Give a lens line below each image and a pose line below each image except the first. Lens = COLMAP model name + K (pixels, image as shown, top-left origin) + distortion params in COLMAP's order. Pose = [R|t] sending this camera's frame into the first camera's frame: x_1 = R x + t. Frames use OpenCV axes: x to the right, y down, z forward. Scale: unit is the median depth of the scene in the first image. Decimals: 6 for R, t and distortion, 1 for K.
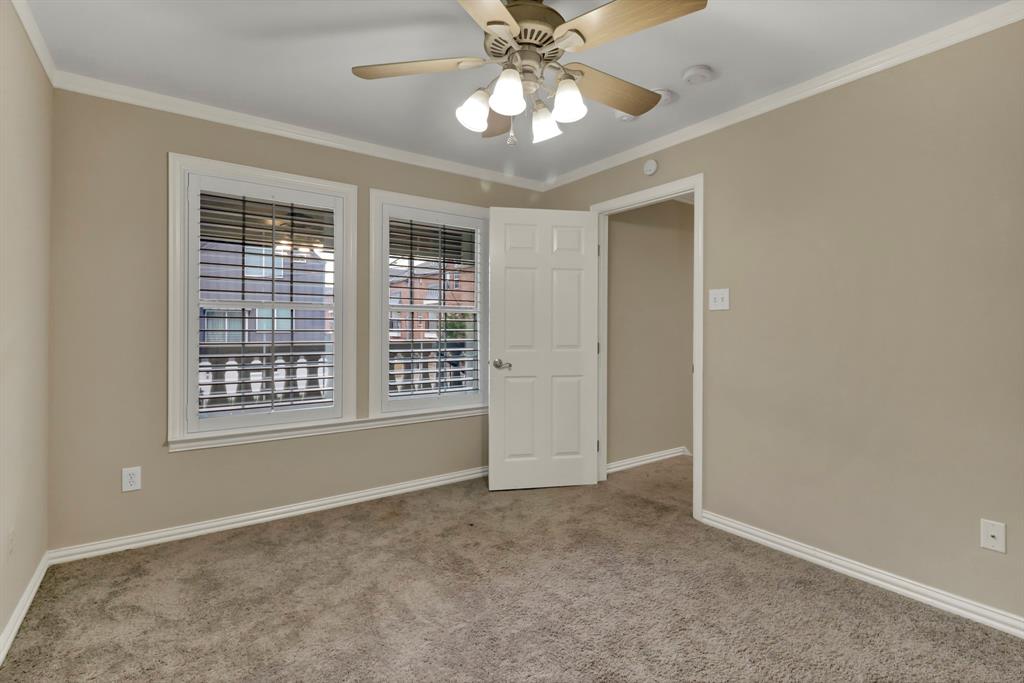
lens RADIAL K [[486.8, 0, 493.2], [0, 486.8, 324.3], [0, 0, 1]] dist [0.003745, -0.002465]
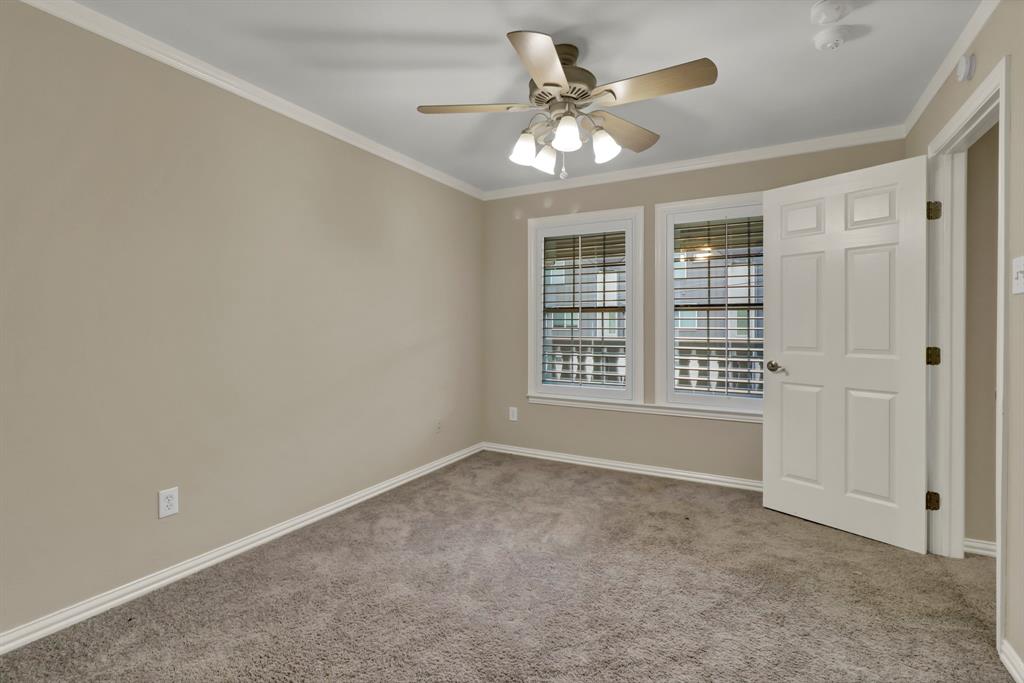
lens RADIAL K [[486.8, 0, 509.4], [0, 486.8, 325.9], [0, 0, 1]] dist [0.003745, -0.002465]
pose [[0.424935, -0.002077, -0.905221, 0.682581], [0.009120, 0.999956, 0.001987, 0.000897], [0.905178, -0.009100, 0.424936, 0.215719]]
